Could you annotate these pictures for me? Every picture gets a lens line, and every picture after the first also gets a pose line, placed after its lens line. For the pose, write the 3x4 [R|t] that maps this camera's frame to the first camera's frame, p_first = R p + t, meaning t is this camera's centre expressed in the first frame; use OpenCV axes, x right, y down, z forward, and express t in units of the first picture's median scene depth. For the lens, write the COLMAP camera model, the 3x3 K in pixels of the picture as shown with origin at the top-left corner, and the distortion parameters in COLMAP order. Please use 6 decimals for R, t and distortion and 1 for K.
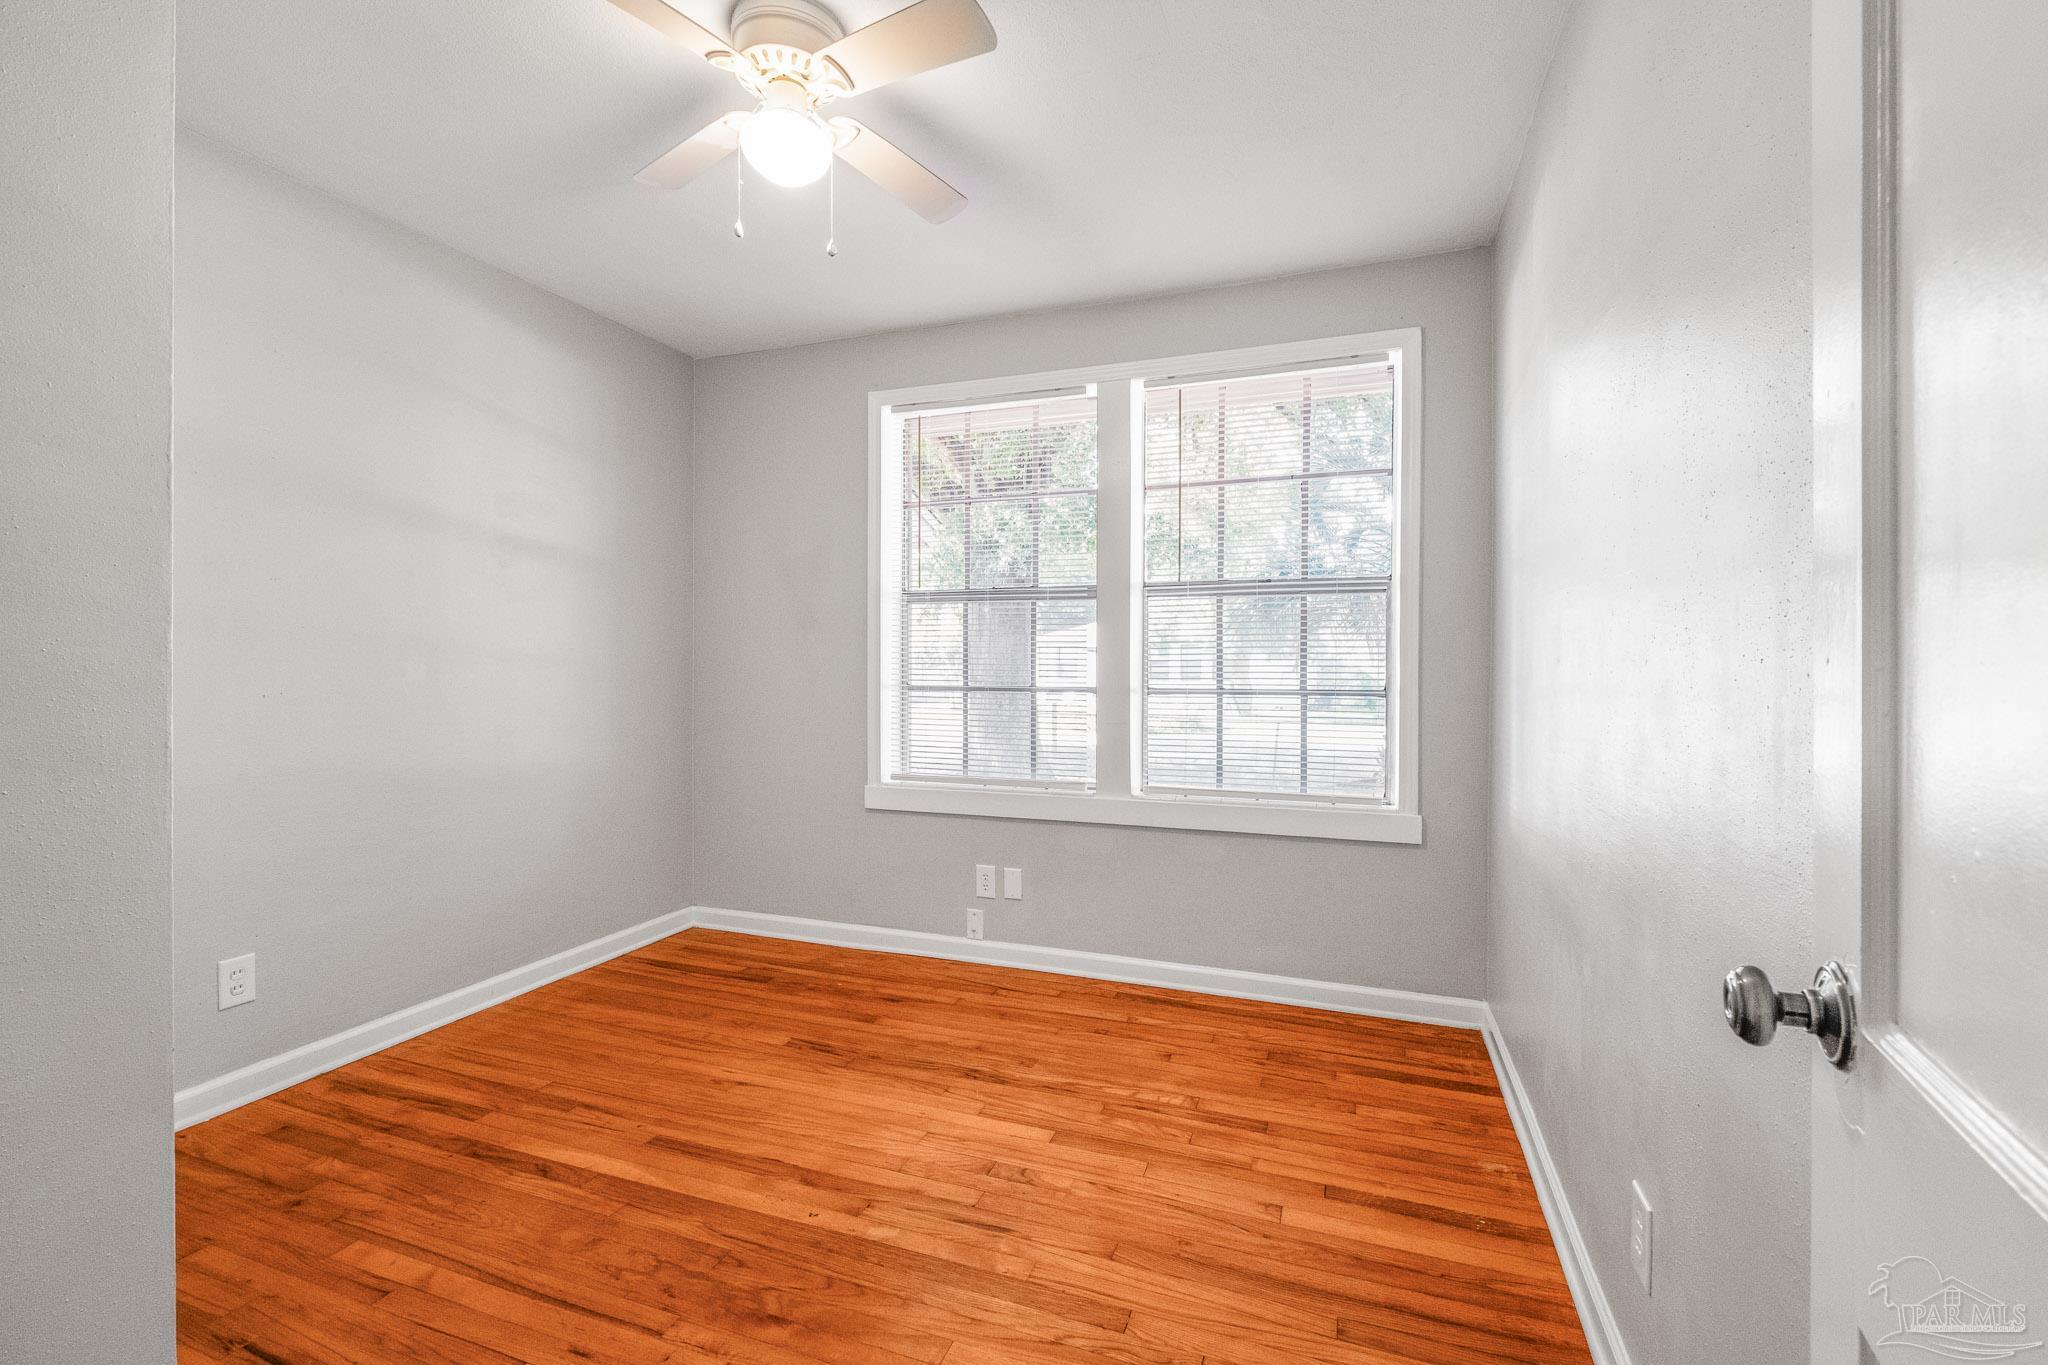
lens RADIAL K [[899.2, 0, 1026.4], [0, 899.2, 672.1], [0, 0, 1]] dist [0.003243, -0.006837]
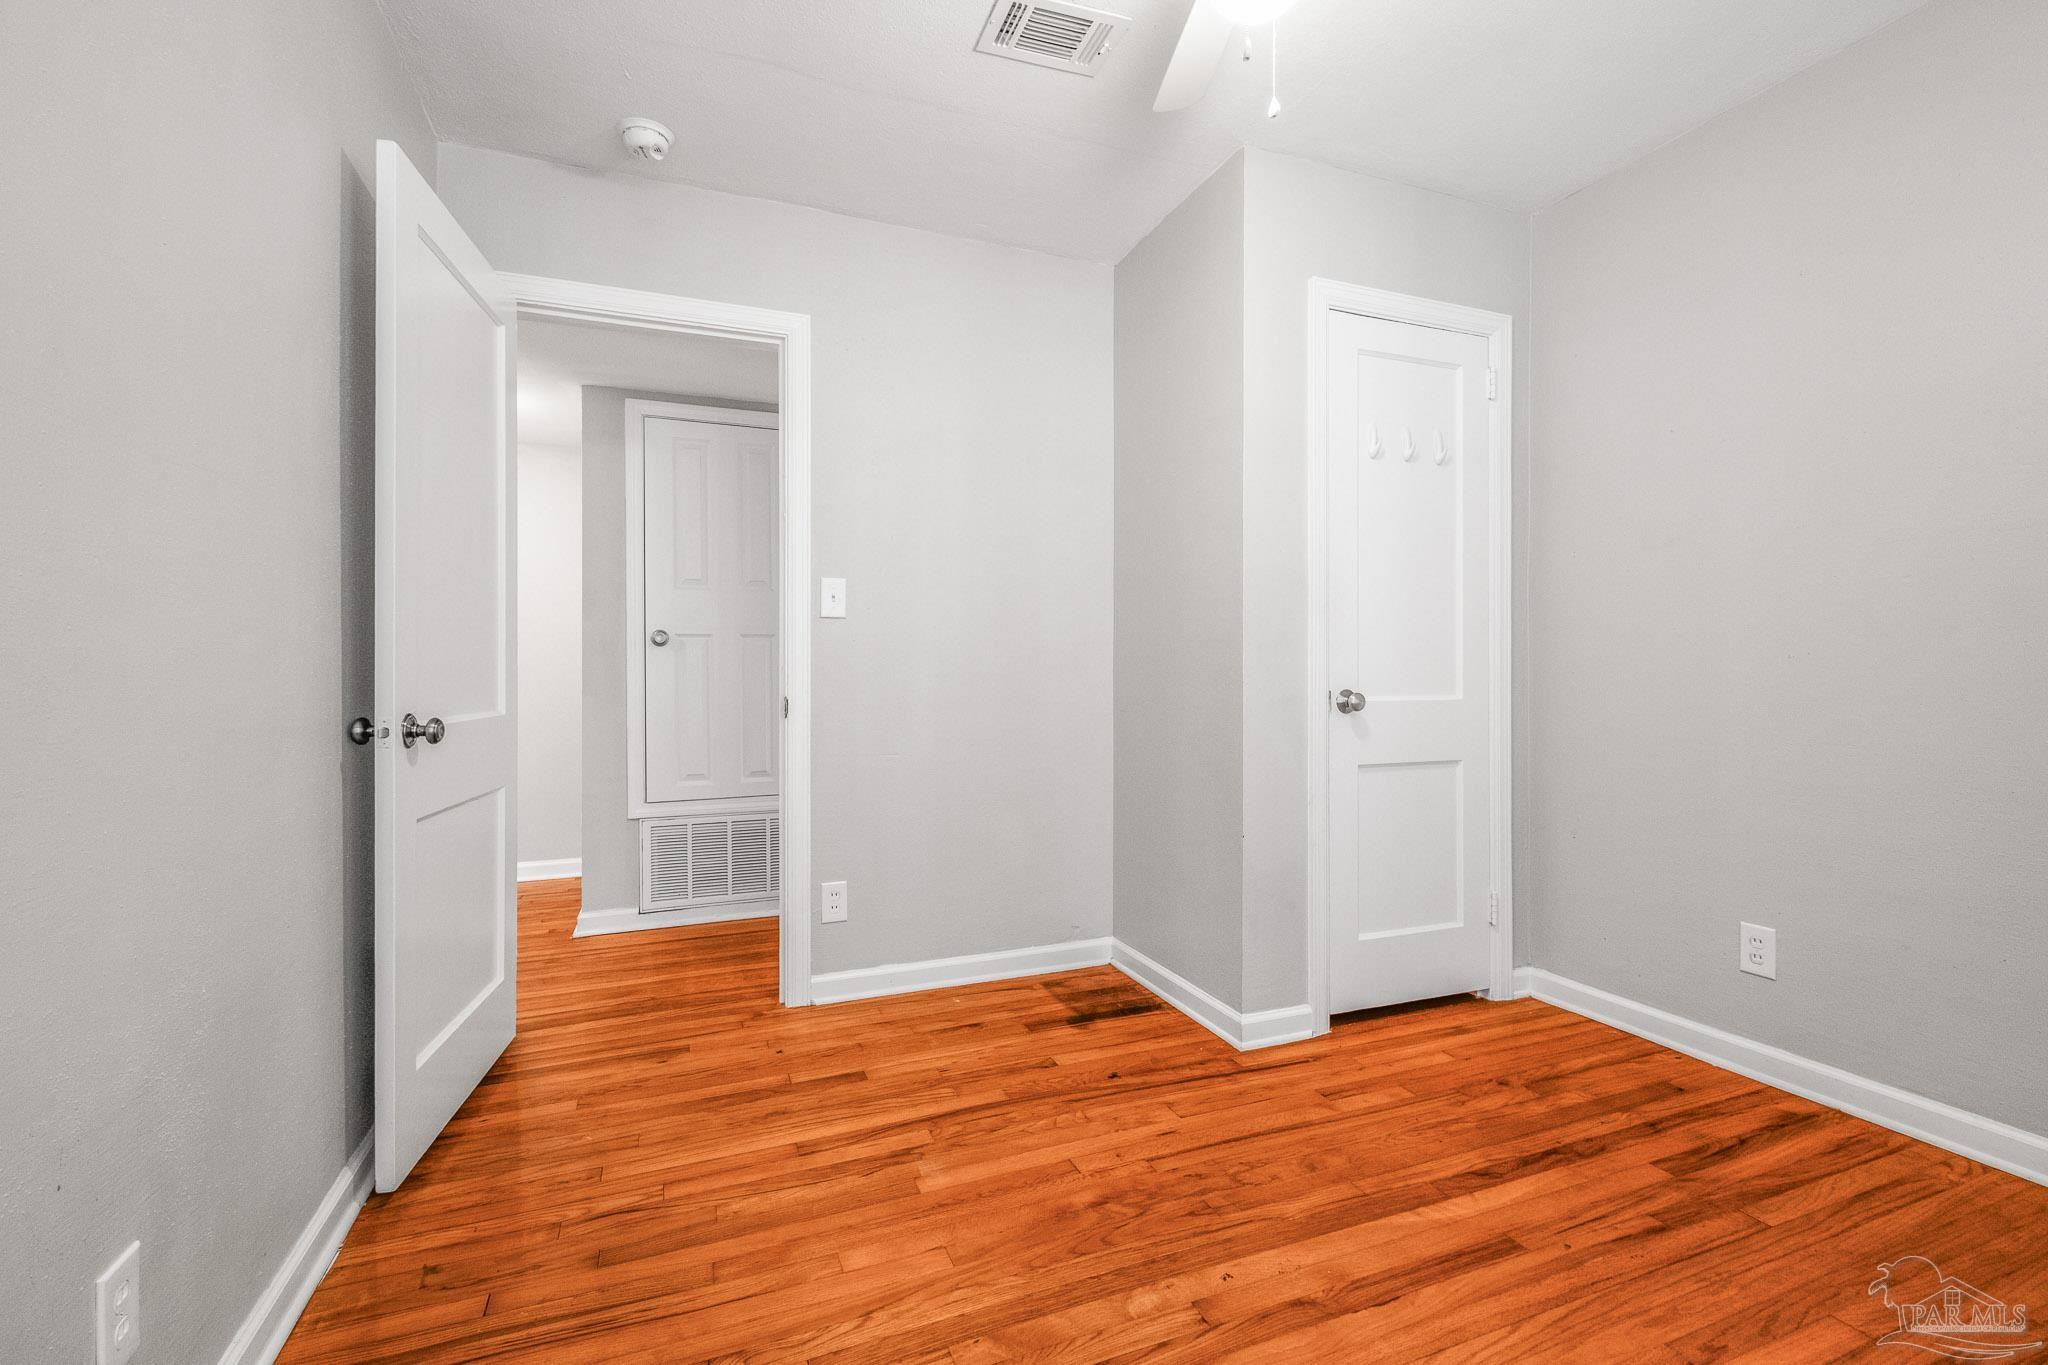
lens RADIAL K [[899.2, 0, 1026.4], [0, 899.2, 672.1], [0, 0, 1]] dist [0.003243, -0.006837]
pose [[-0.747580, -0.000132, -0.664172, 0.401806], [-0.004190, 0.999981, 0.004517, 0.049391], [0.664159, 0.006160, -0.747566, 1.360346]]
